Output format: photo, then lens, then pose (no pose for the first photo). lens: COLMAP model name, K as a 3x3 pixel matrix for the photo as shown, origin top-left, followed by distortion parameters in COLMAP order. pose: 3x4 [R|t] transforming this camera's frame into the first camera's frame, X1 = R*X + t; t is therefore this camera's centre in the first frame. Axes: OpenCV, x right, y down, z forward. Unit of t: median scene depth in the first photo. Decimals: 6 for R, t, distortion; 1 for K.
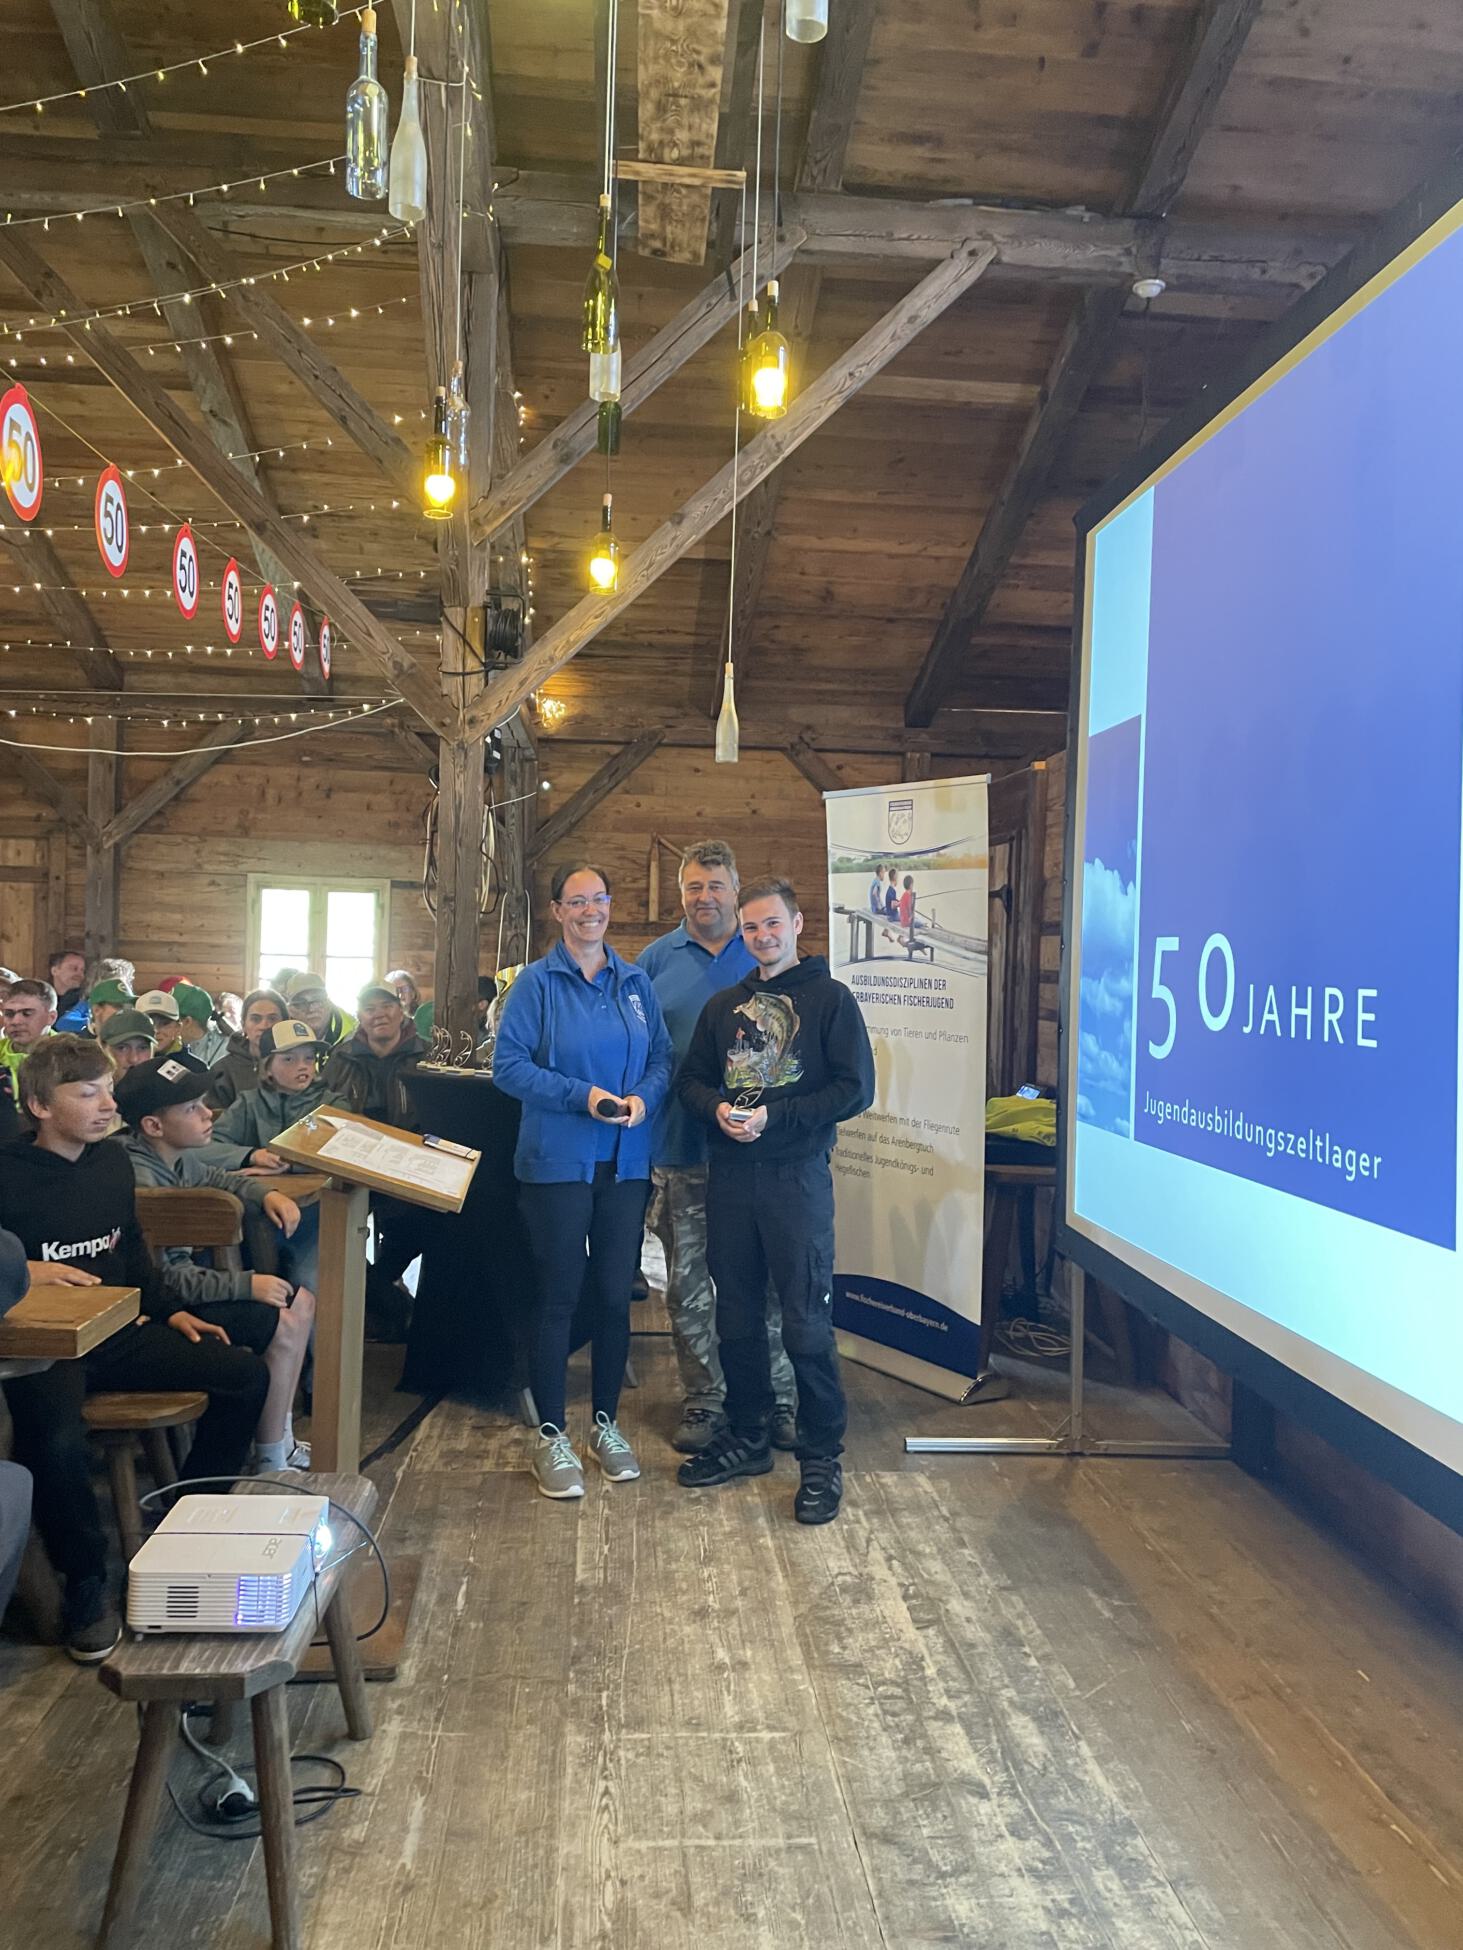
lens RADIAL K [[1491.5, 0, 732.9], [0, 1491.5, 964.4], [0, 0, 1]] dist [0.088029, -0.117185]
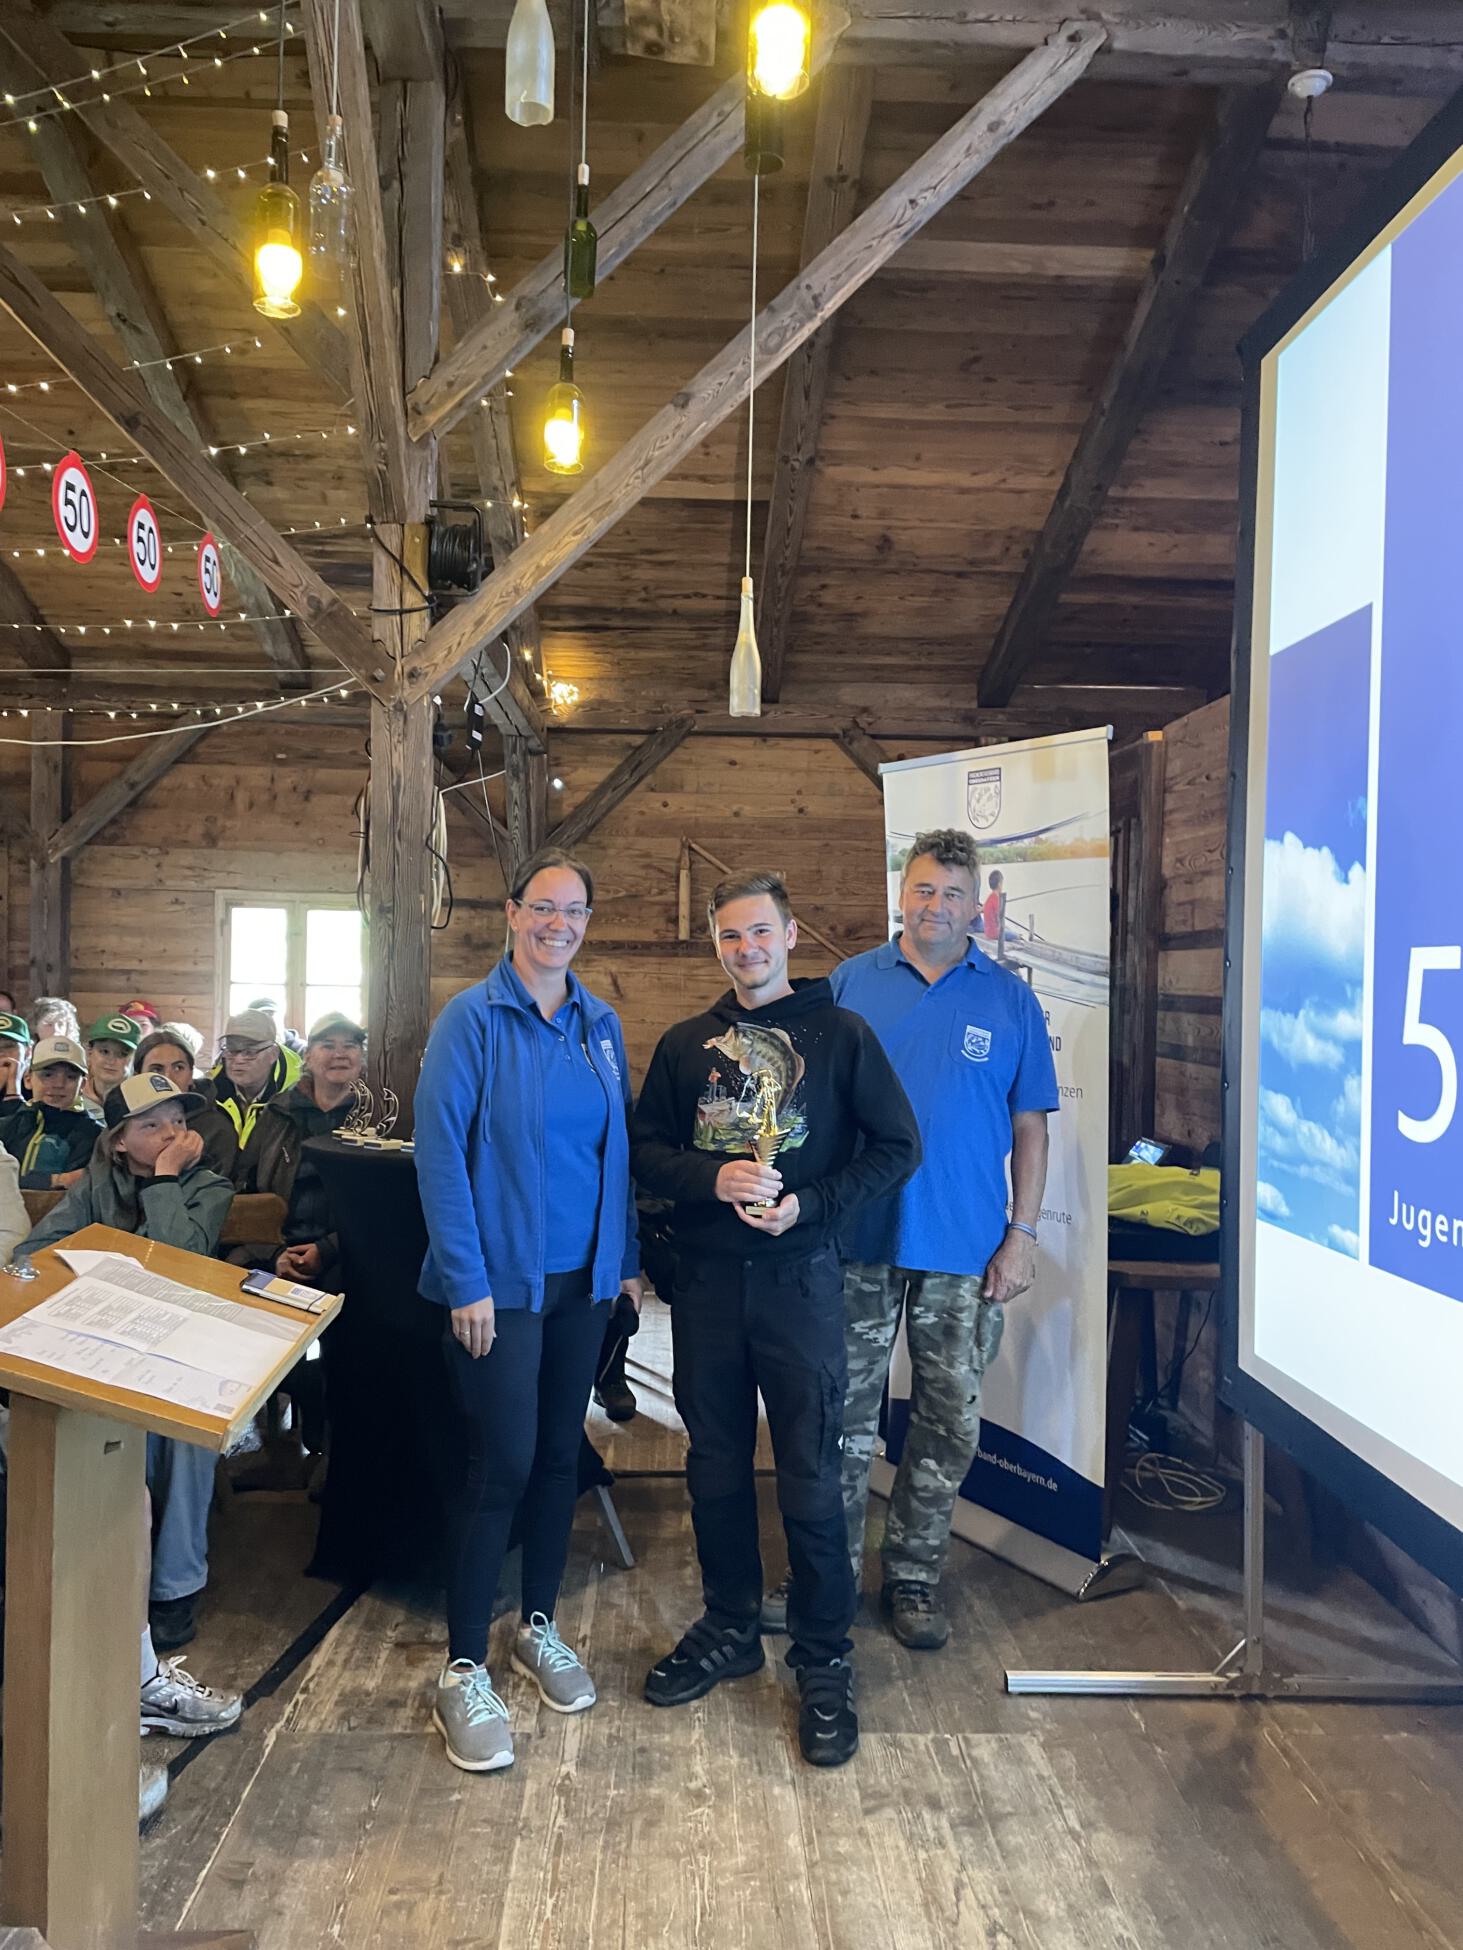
lens RADIAL K [[1474.2, 0, 729.5], [0, 1474.2, 991.8], [0, 0, 1]] dist [0.078413, -0.100128]
pose [[0.998937, -0.009539, -0.045106, 0.017665], [0.009706, 0.999947, 0.003488, -0.003141], [0.045070, -0.003923, 0.998976, 0.256369]]
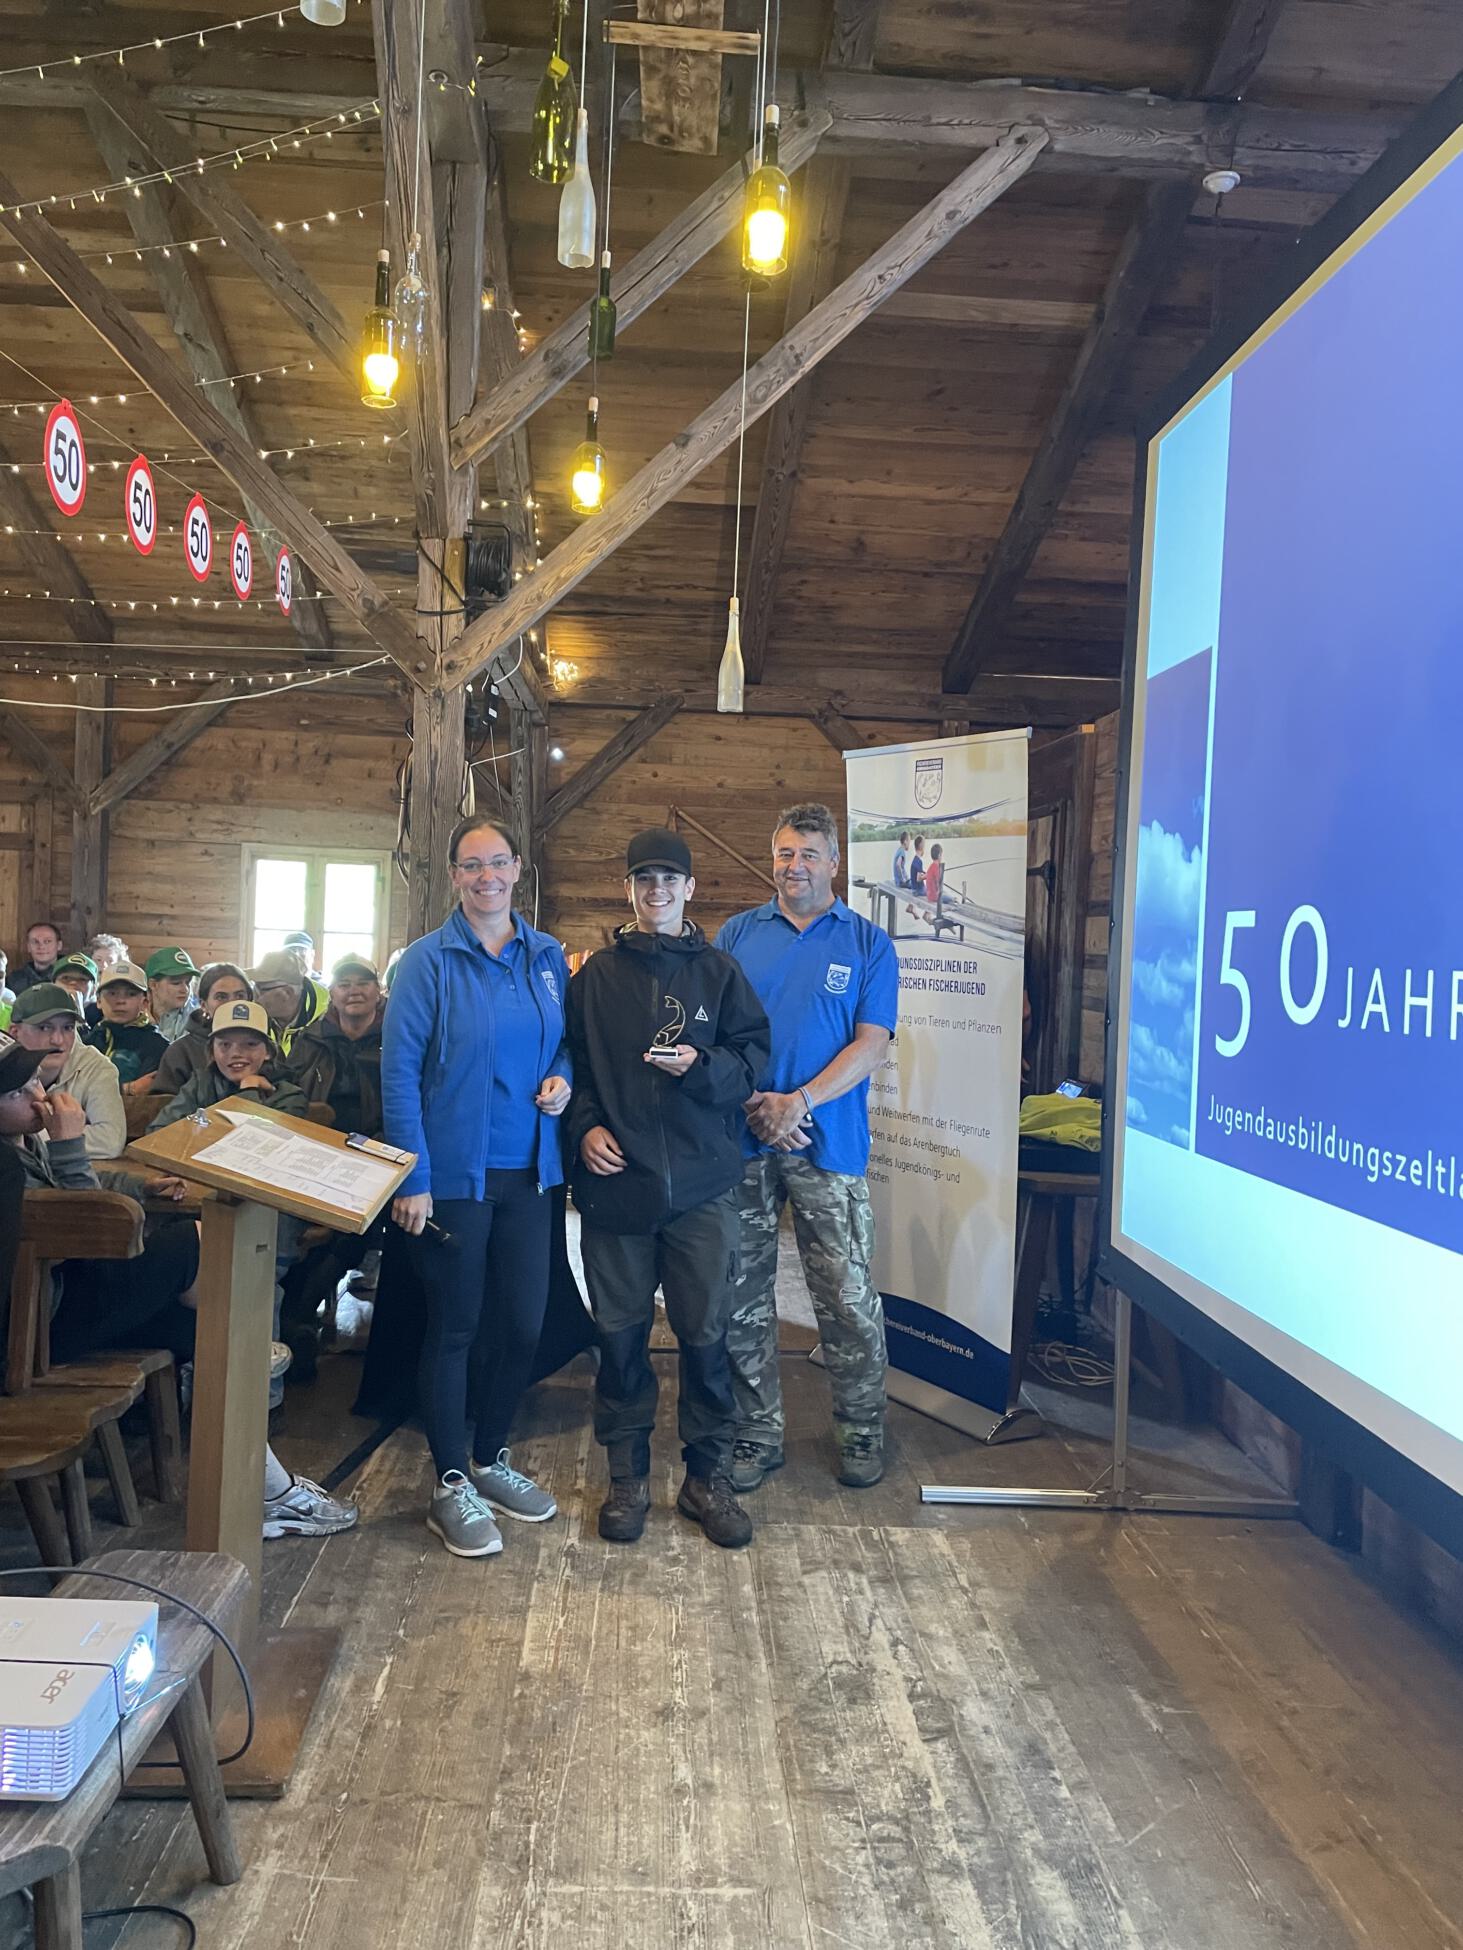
lens RADIAL K [[1483.2, 0, 725.6], [0, 1483.2, 967.2], [0, 0, 1]] dist [0.081776, -0.106531]
pose [[0.999359, 0.013324, -0.033238, 0.022166], [-0.012958, 0.999853, 0.011202, 0.005157], [0.033383, -0.010764, 0.999385, 0.112082]]
